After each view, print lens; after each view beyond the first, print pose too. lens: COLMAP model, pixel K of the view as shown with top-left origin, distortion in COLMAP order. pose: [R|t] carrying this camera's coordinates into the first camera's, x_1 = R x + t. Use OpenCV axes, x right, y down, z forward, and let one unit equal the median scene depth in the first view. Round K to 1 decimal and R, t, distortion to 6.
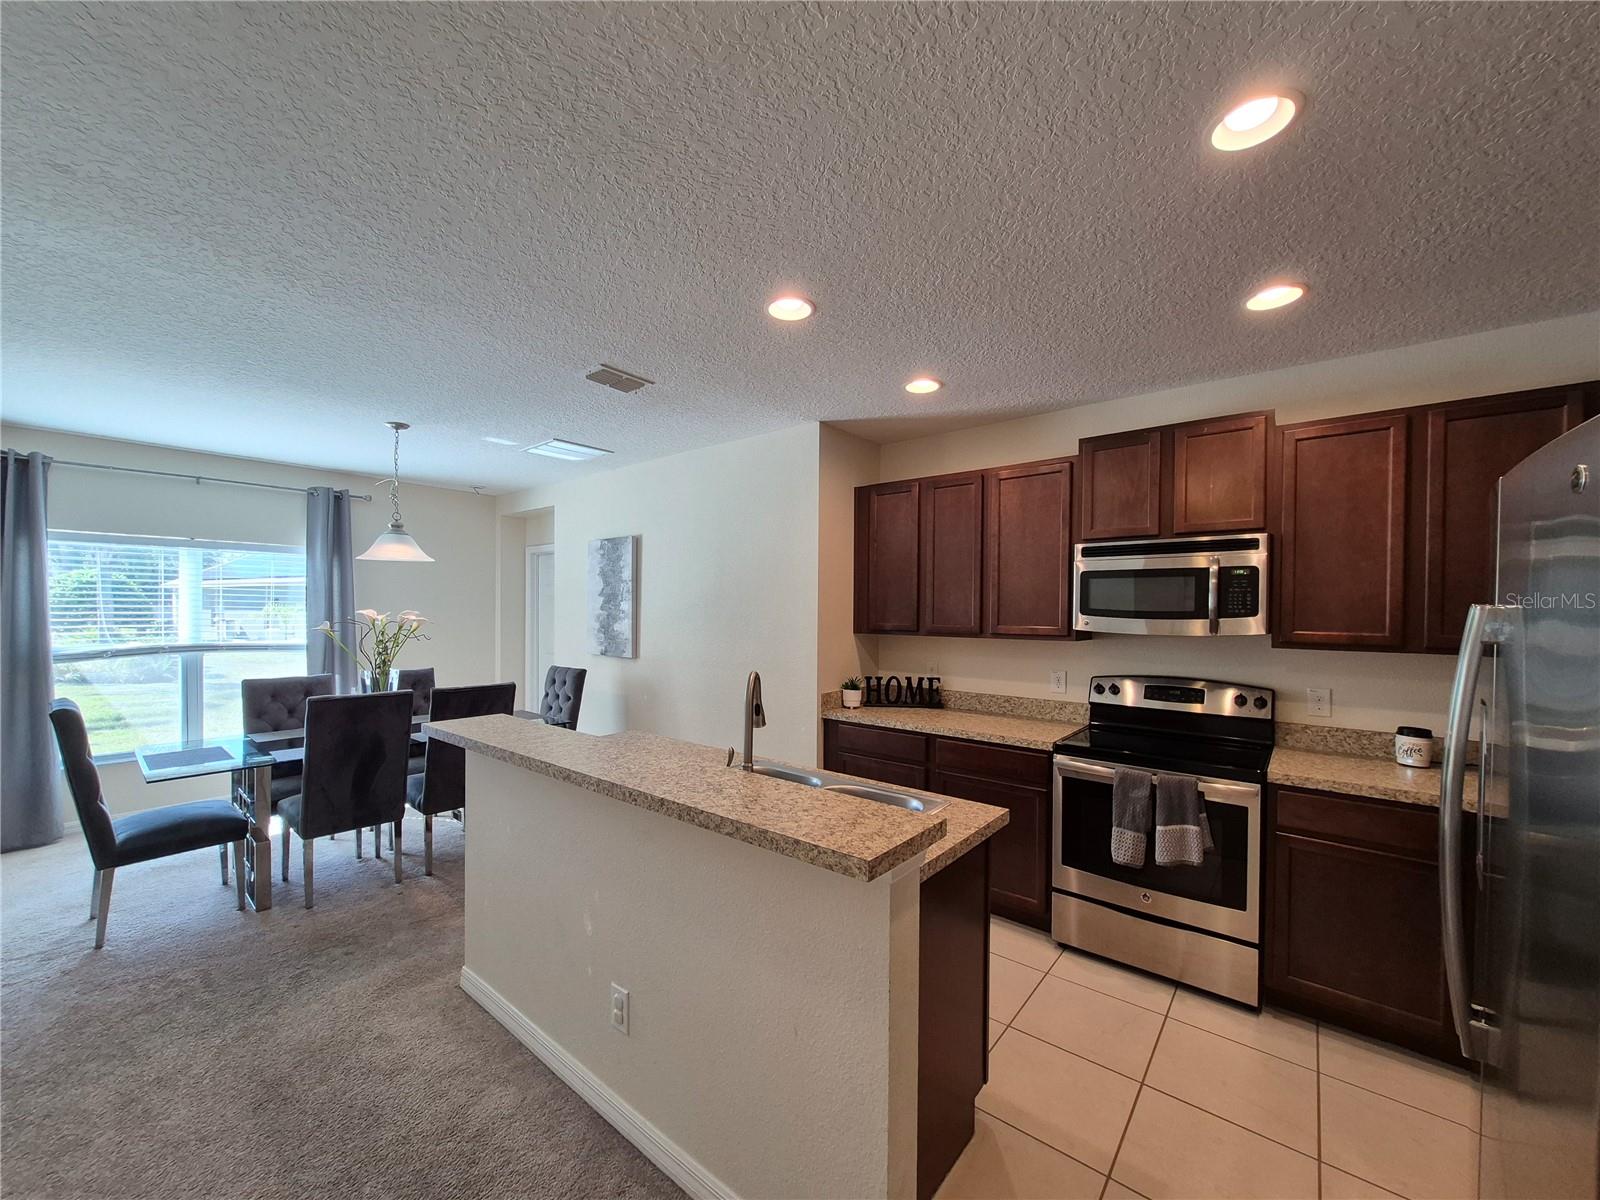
lens RADIAL K [[625.3, 0, 793.2], [0, 625.3, 613.9], [0, 0, 1]] dist [0.000074, -0.000298]
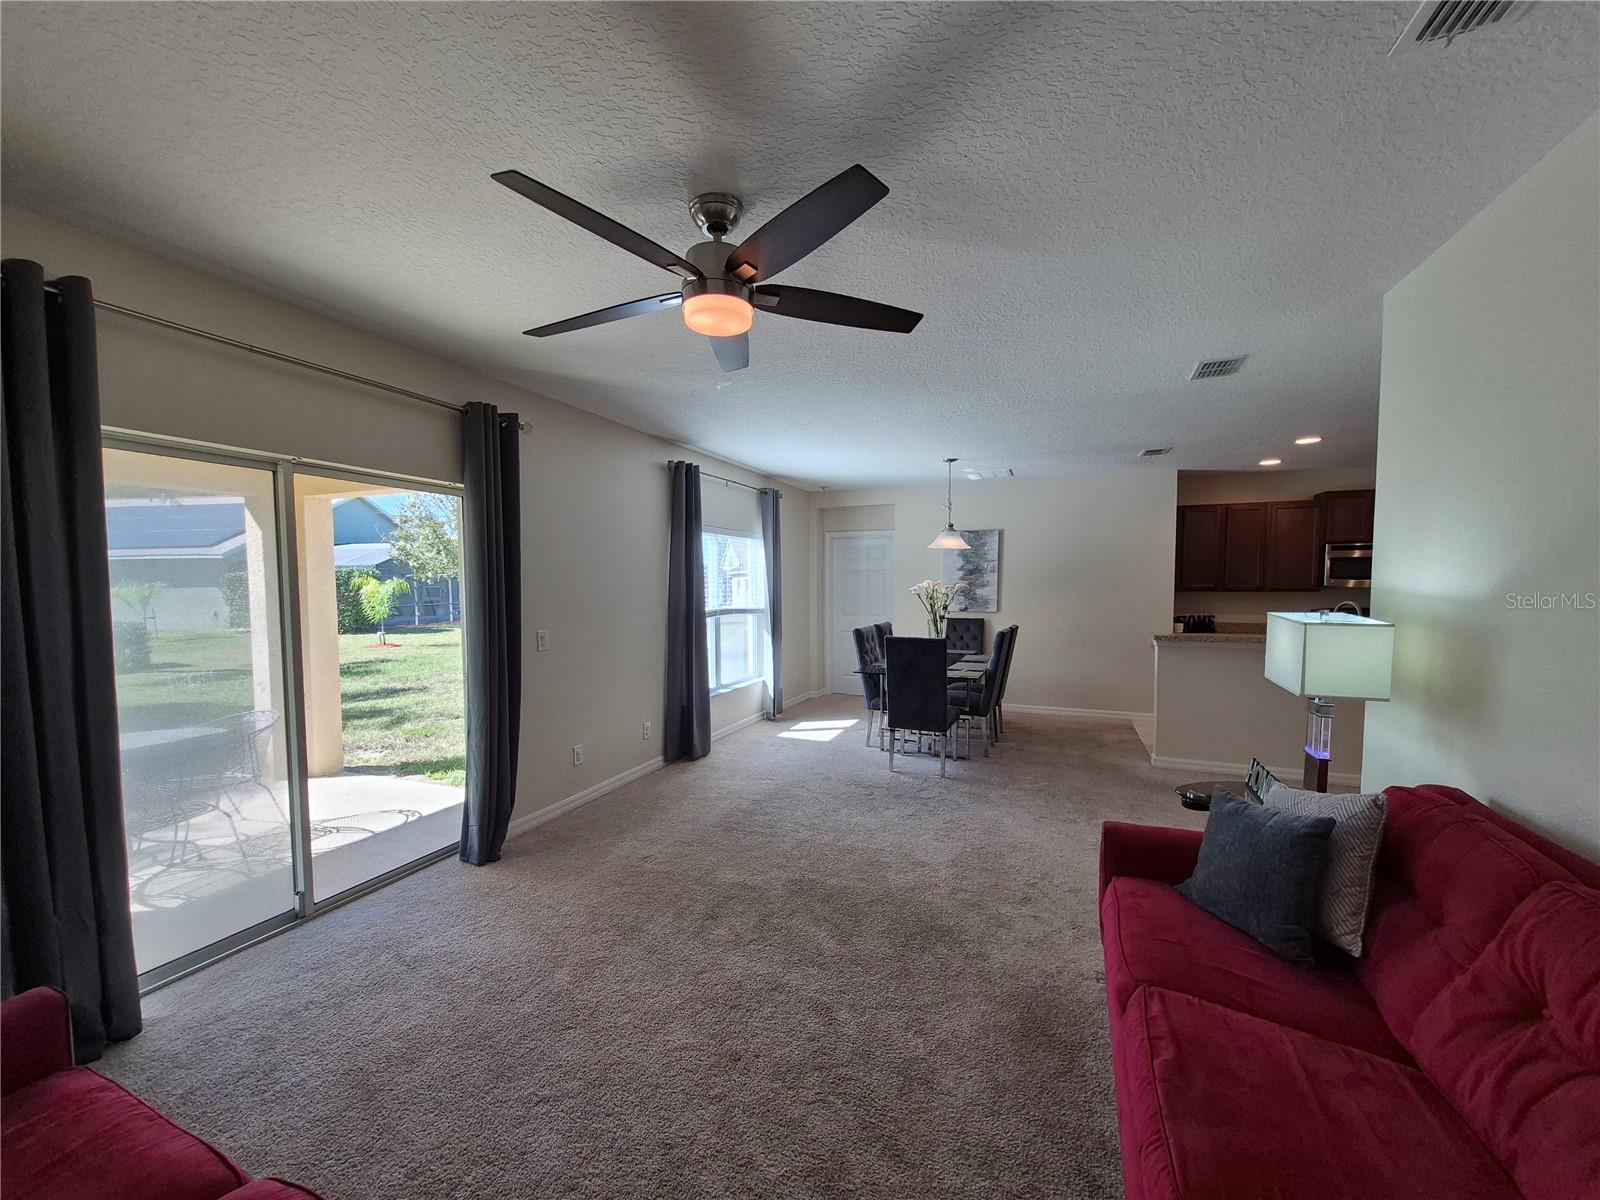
lens RADIAL K [[625.3, 0, 798.7], [0, 625.3, 606.7], [0, 0, 1]] dist [0.000074, -0.000298]
pose [[0.957192, -0.021962, 0.288619, -1.595553], [0.012745, 0.999348, 0.033776, 0.002051], [-0.289172, -0.028652, 0.956848, -0.408909]]
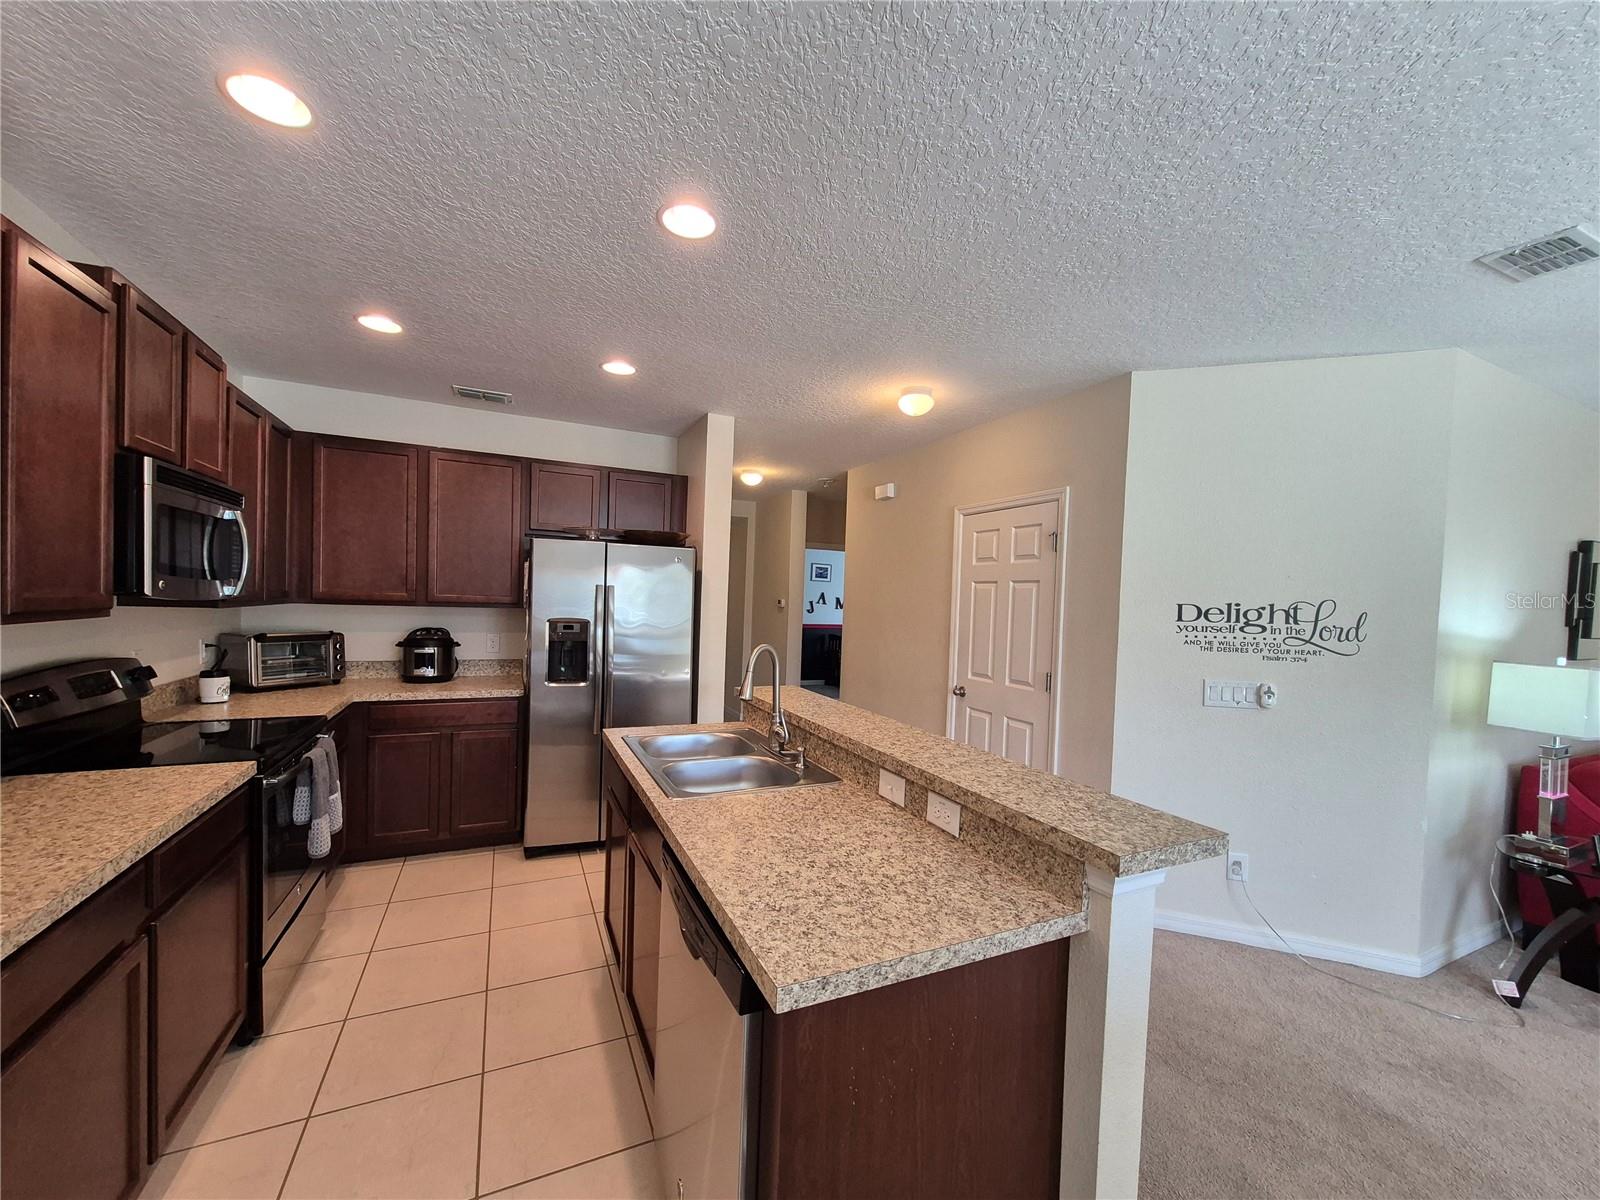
lens RADIAL K [[625.3, 0, 800.1], [0, 625.3, 614.4], [0, 0, 1]] dist [0.000074, -0.000298]
pose [[-0.901996, -0.050814, 0.428743, -0.348065], [-0.038878, 0.998575, 0.036558, -0.004192], [-0.429990, 0.016306, -0.902687, 1.139315]]
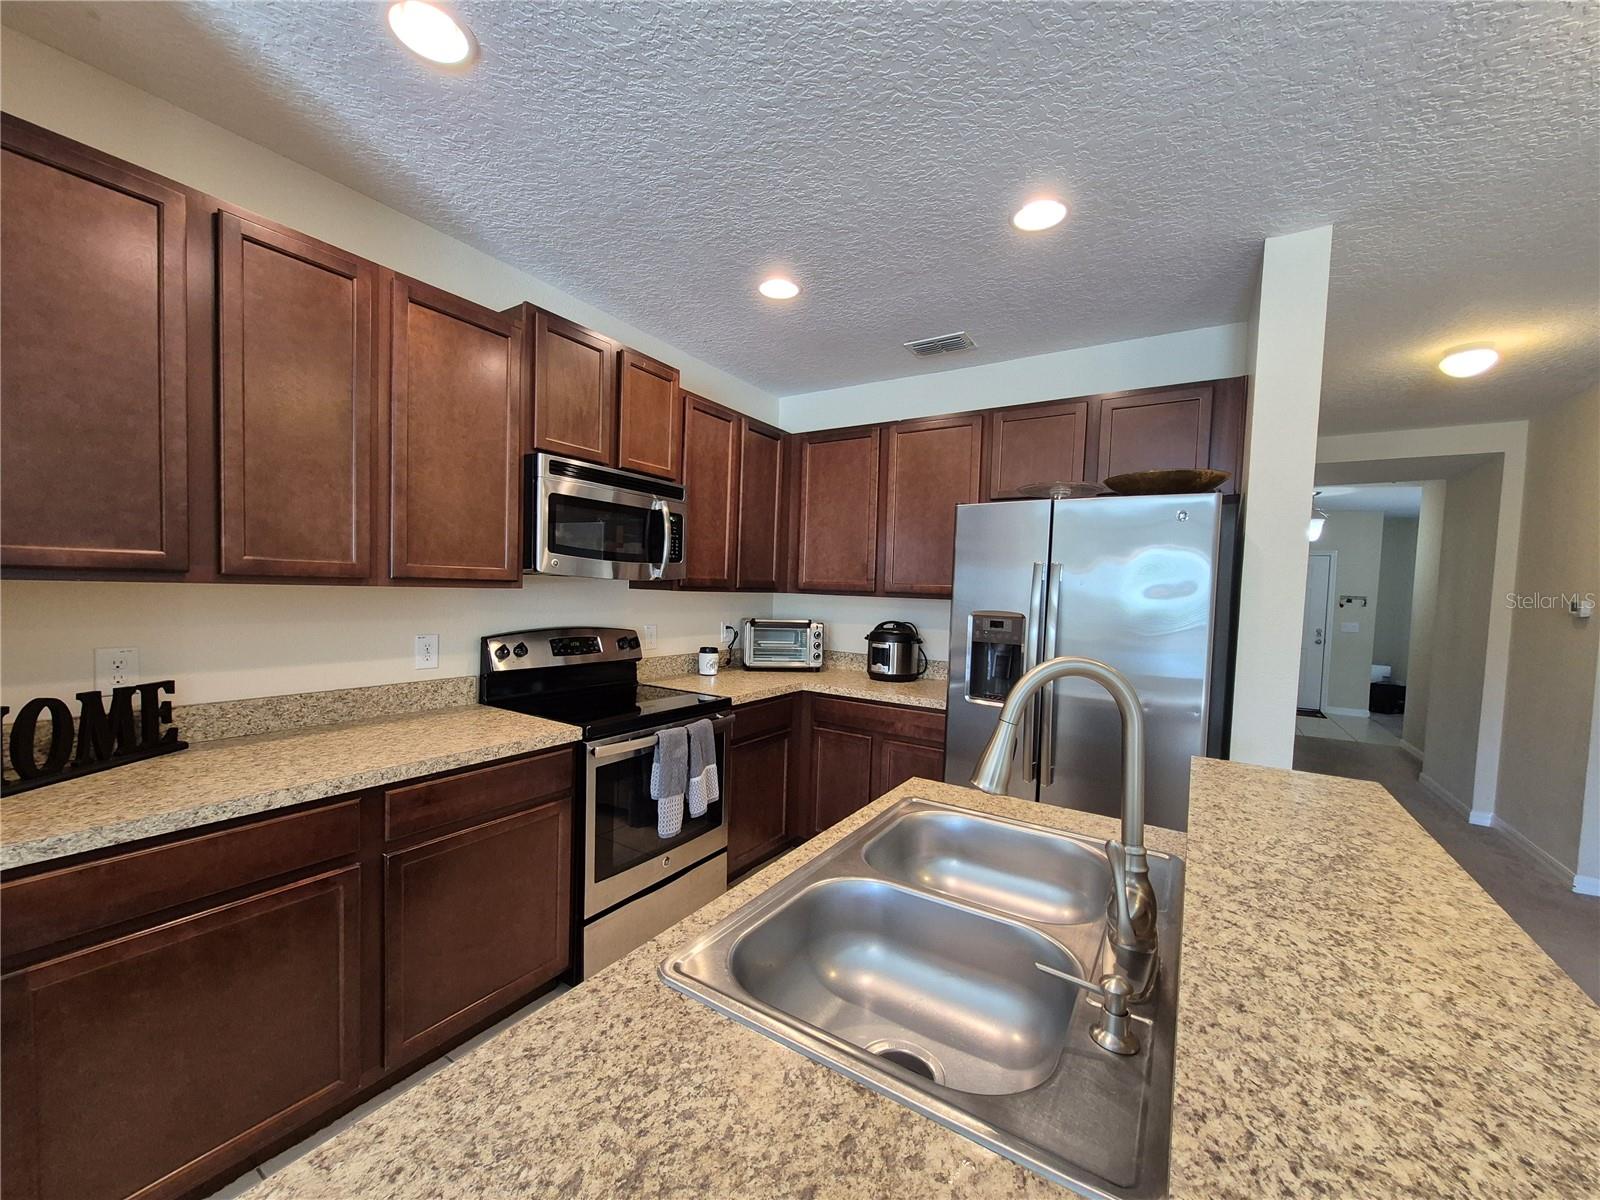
lens RADIAL K [[625.3, 0, 792.9], [0, 625.3, 614.8], [0, 0, 1]] dist [0.000074, -0.000298]
pose [[-0.110949, -0.055577, 0.992271, -0.269489], [-0.026343, 0.998249, 0.052966, 0.025385], [-0.993477, -0.020263, -0.112219, 0.701411]]
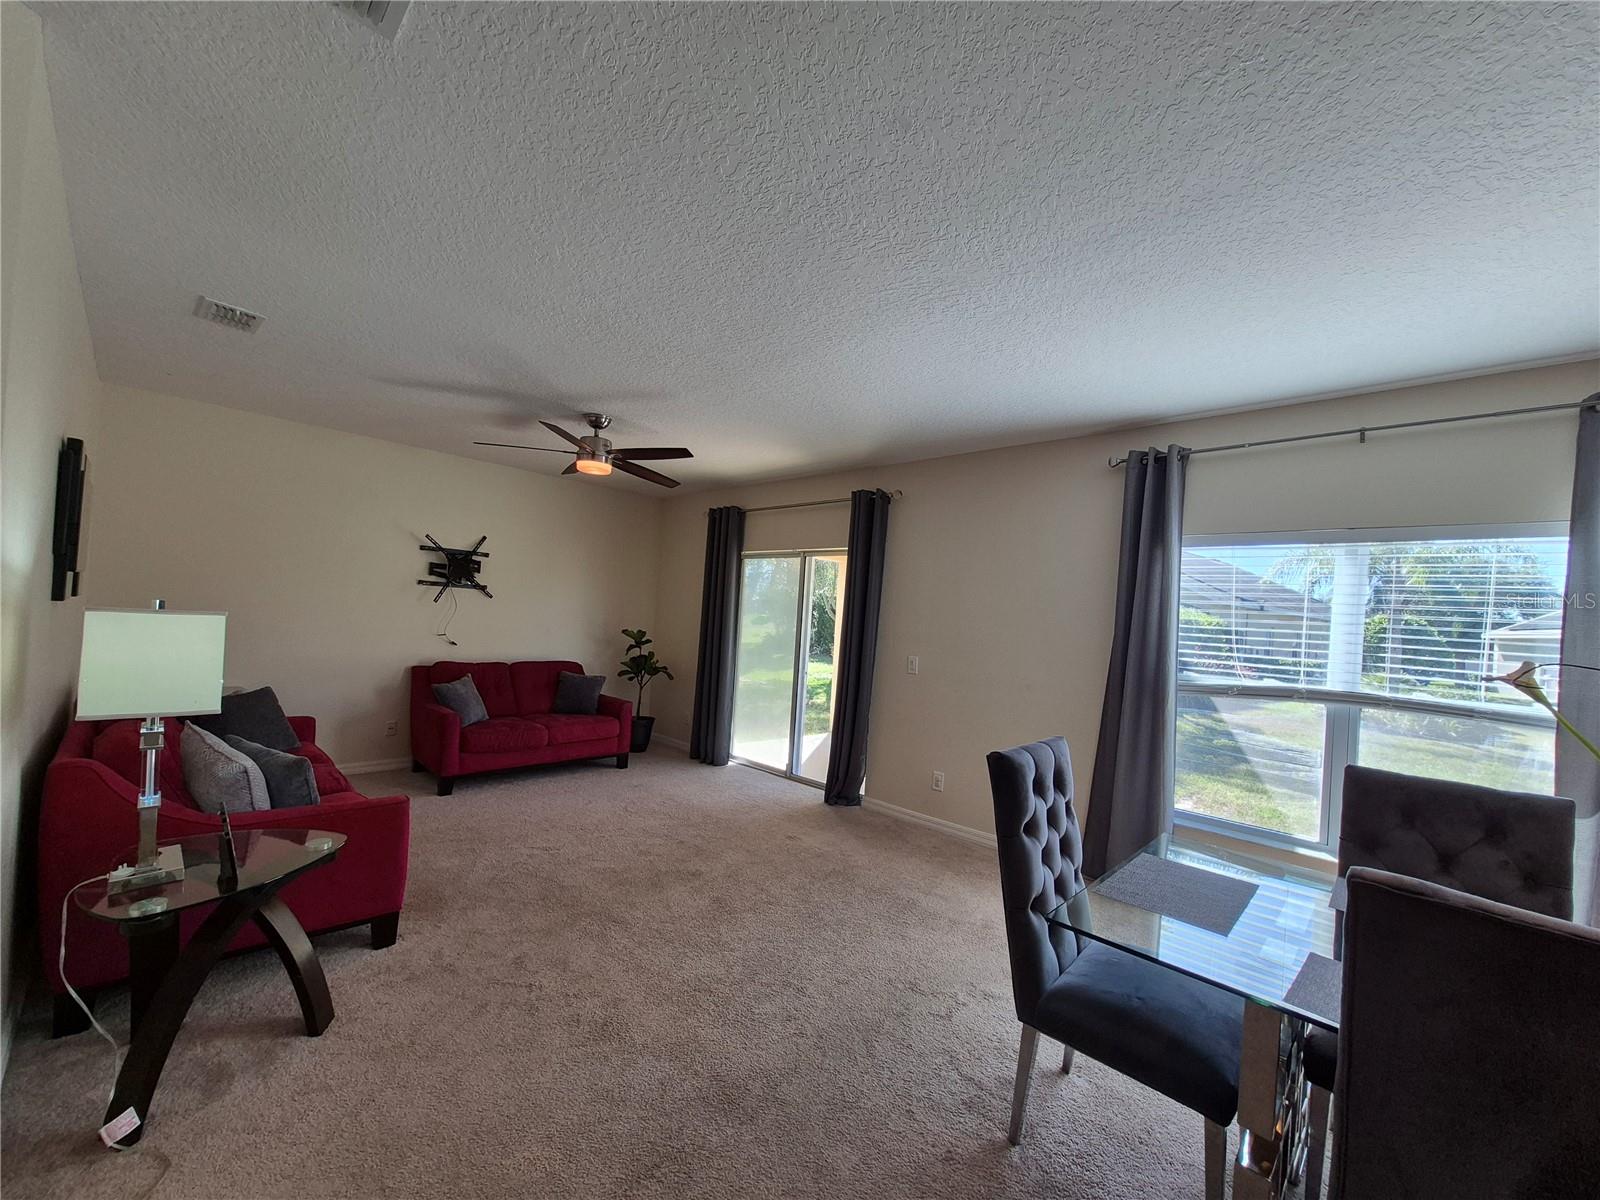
lens RADIAL K [[625.3, 0, 794.8], [0, 625.3, 614.3], [0, 0, 1]] dist [0.000074, -0.000298]
pose [[-0.068855, -0.016245, -0.997494, -0.370754], [-0.068409, 0.997591, -0.011524, 0.020229], [0.995278, 0.067444, -0.069801, 0.640365]]
